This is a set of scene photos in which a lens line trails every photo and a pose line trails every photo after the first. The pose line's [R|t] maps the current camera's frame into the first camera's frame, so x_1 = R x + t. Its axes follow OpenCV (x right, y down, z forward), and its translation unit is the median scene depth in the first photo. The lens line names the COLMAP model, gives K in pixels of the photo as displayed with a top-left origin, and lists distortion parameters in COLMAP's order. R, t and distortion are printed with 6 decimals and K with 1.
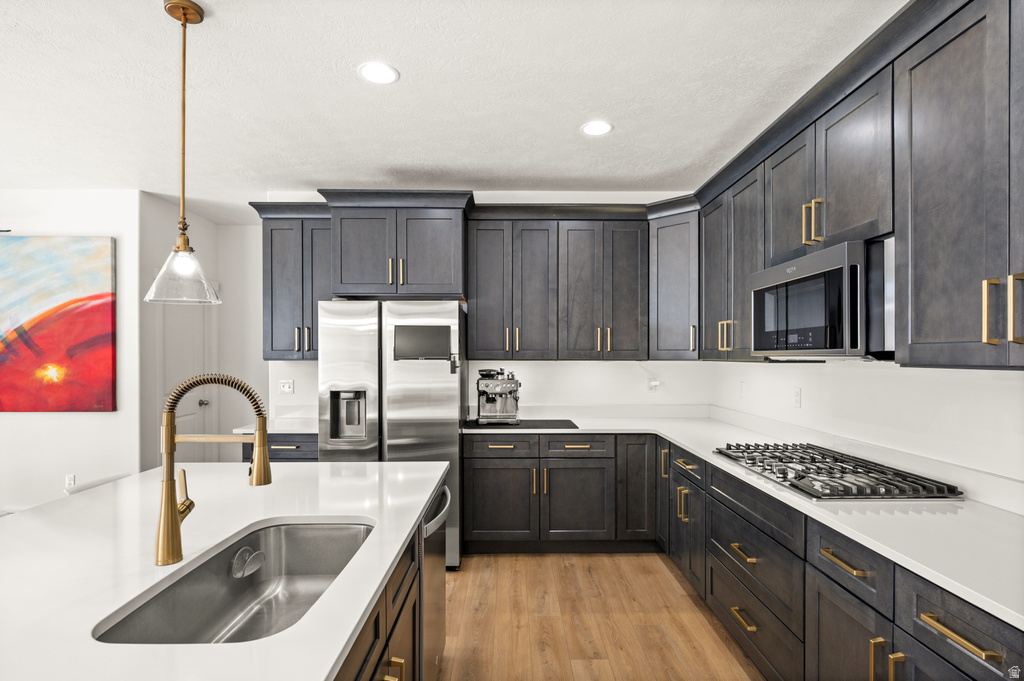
lens RADIAL K [[516.3, 0, 511.0], [0, 516.3, 355.9], [0, 0, 1]] dist [0.000890, 0.000386]
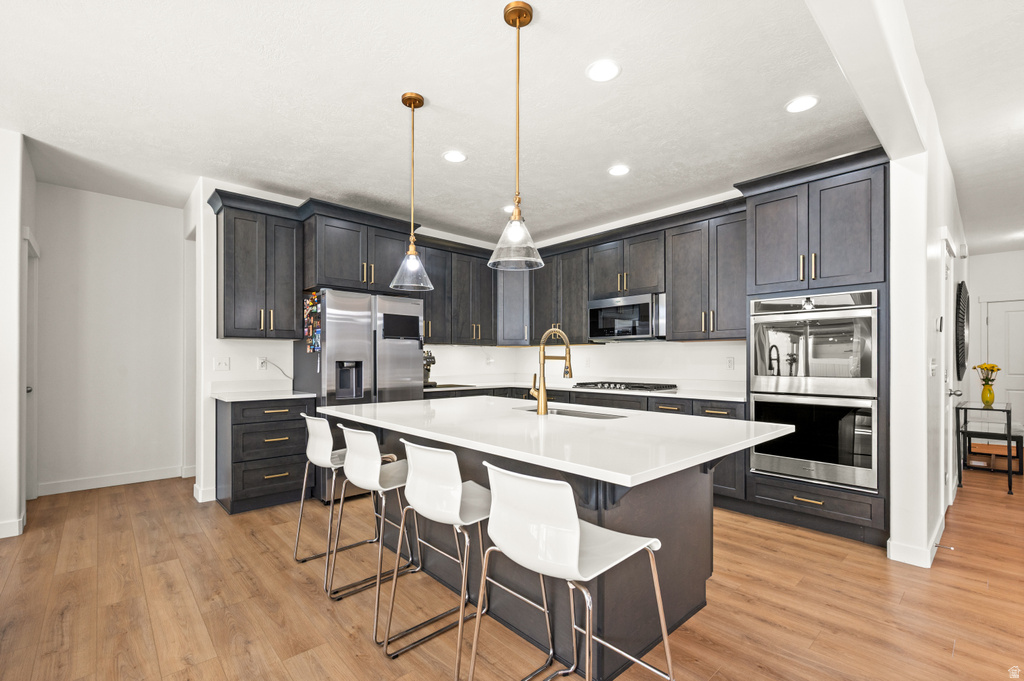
lens RADIAL K [[446.9, 0, 510.8], [0, 446.9, 358.9], [0, 0, 1]] dist [-0.001632, -0.000291]
pose [[0.743070, 0.003975, 0.669202, -0.765473], [-0.001964, 0.999991, -0.003759, 0.065362], [-0.669211, 0.001479, 0.743071, -0.108746]]
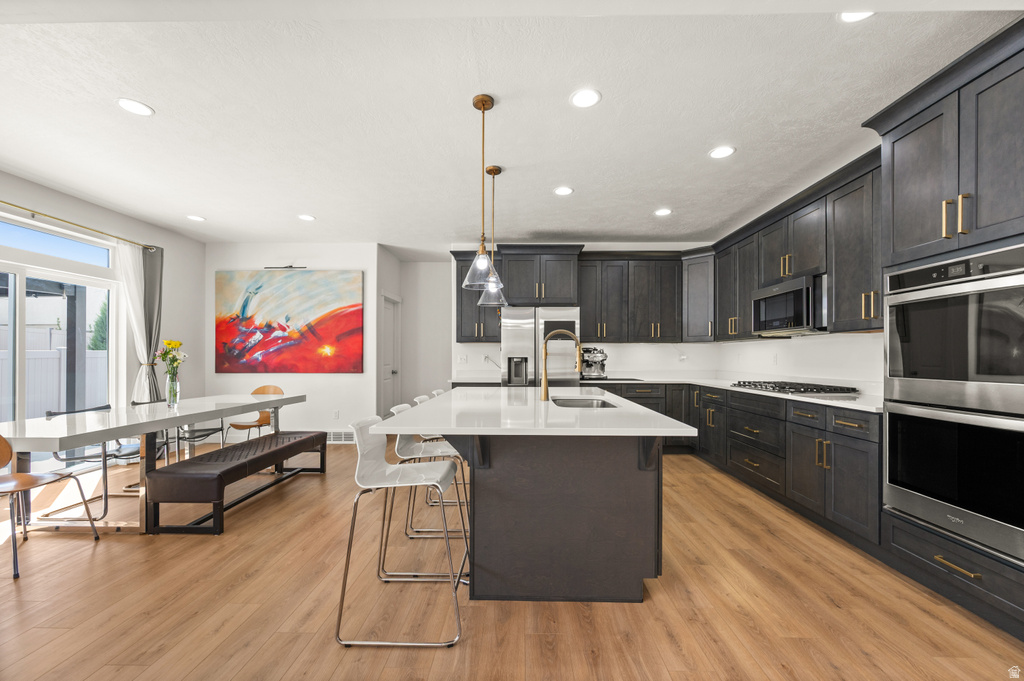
lens RADIAL K [[406.7, 0, 514.0], [0, 406.7, 355.0], [0, 0, 1]] dist [-0.000769, -0.000194]
pose [[0.999580, 0.002435, -0.028881, -0.286961], [-0.002565, 0.999987, -0.004460, 0.066048], [0.028870, 0.004532, 0.999573, -0.408589]]
